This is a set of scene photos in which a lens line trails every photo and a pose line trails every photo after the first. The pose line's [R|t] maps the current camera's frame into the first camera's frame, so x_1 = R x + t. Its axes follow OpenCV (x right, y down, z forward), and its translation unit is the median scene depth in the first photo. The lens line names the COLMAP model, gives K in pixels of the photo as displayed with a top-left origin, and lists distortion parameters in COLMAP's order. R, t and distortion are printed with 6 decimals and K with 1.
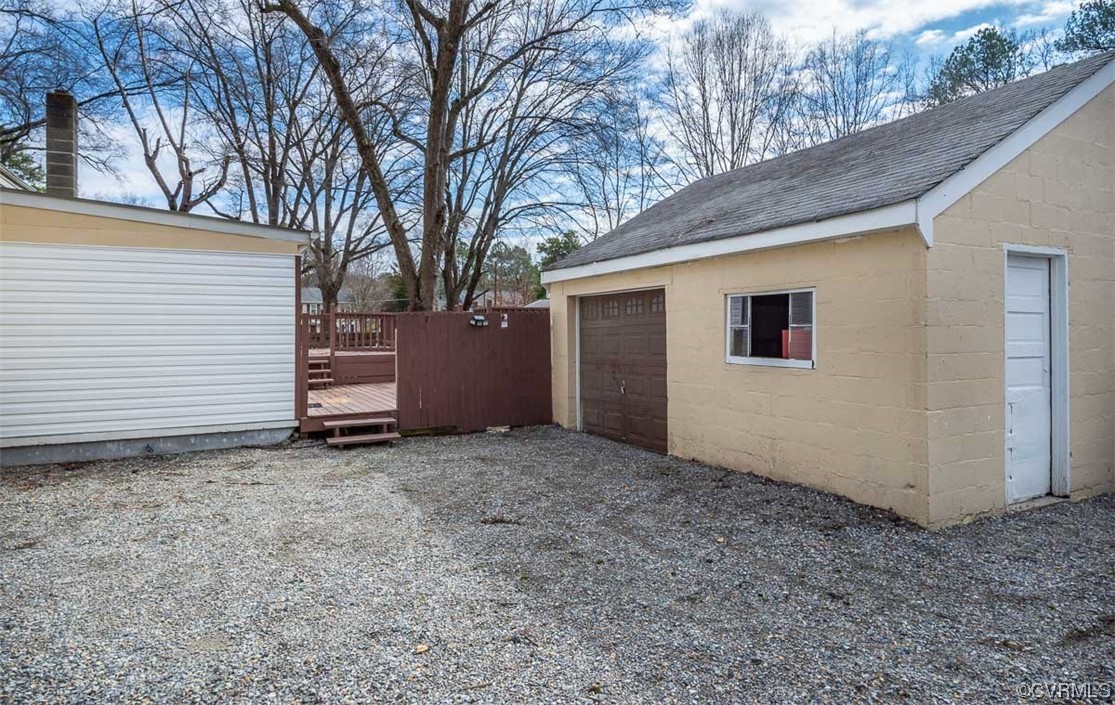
lens RADIAL K [[649.5, 0, 534.2], [0, 649.5, 318.2], [0, 0, 1]] dist [-0.000752, 0.000424]
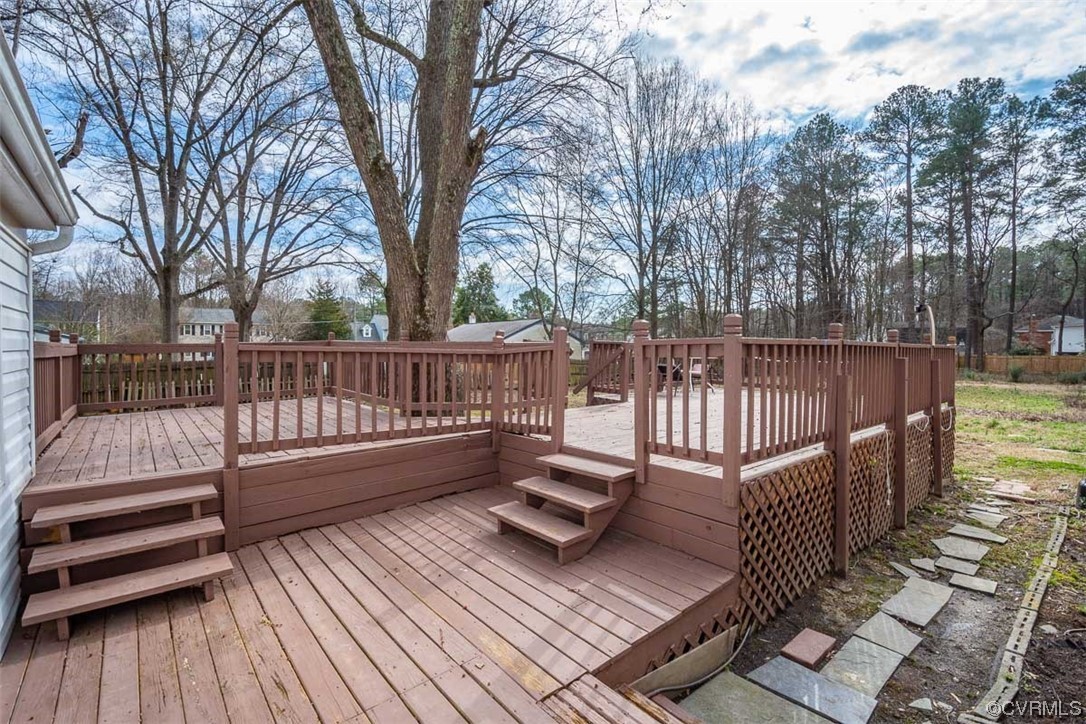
lens RADIAL K [[491.3, 0, 532.0], [0, 491.3, 355.3], [0, 0, 1]] dist [-0.011031, -0.002126]
pose [[0.974908, 0.006412, 0.222514, -0.081115], [-0.013130, 0.999501, 0.028724, -0.005269], [-0.222219, -0.030925, 0.974506, 0.272661]]
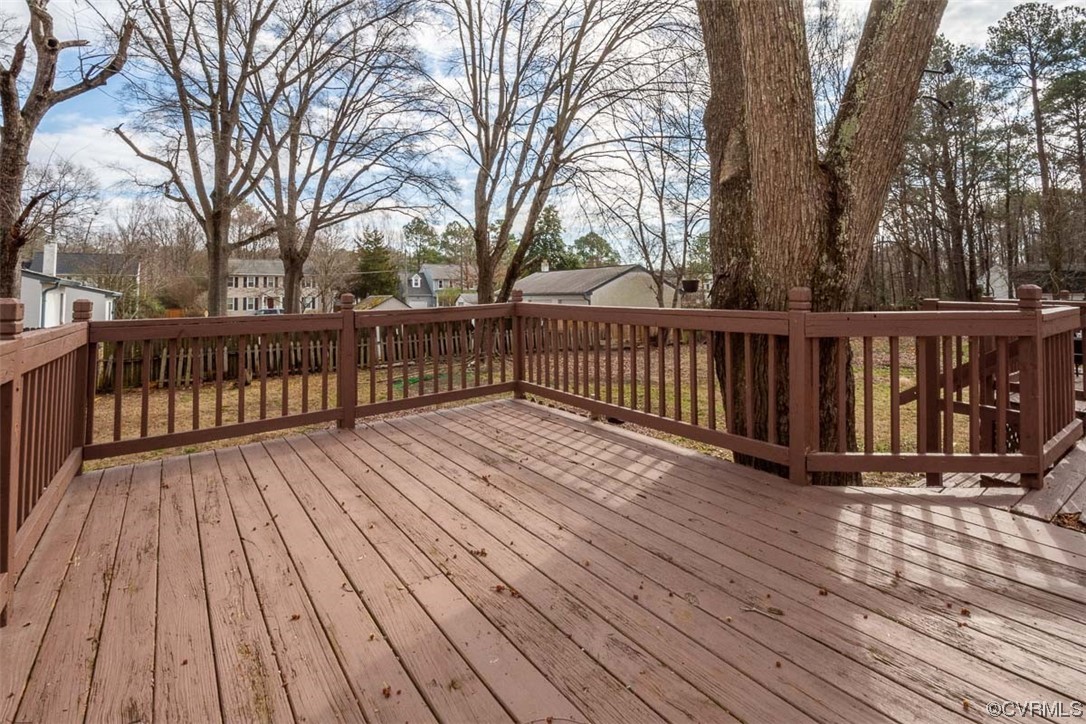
lens RADIAL K [[491.3, 0, 552.6], [0, 491.3, 274.3], [0, 0, 1]] dist [-0.011031, -0.002126]
pose [[0.979870, 0.006777, 0.199520, -0.140947], [-0.000897, 0.999563, -0.029546, -0.008148], [-0.199633, 0.028773, 0.979448, 0.382946]]
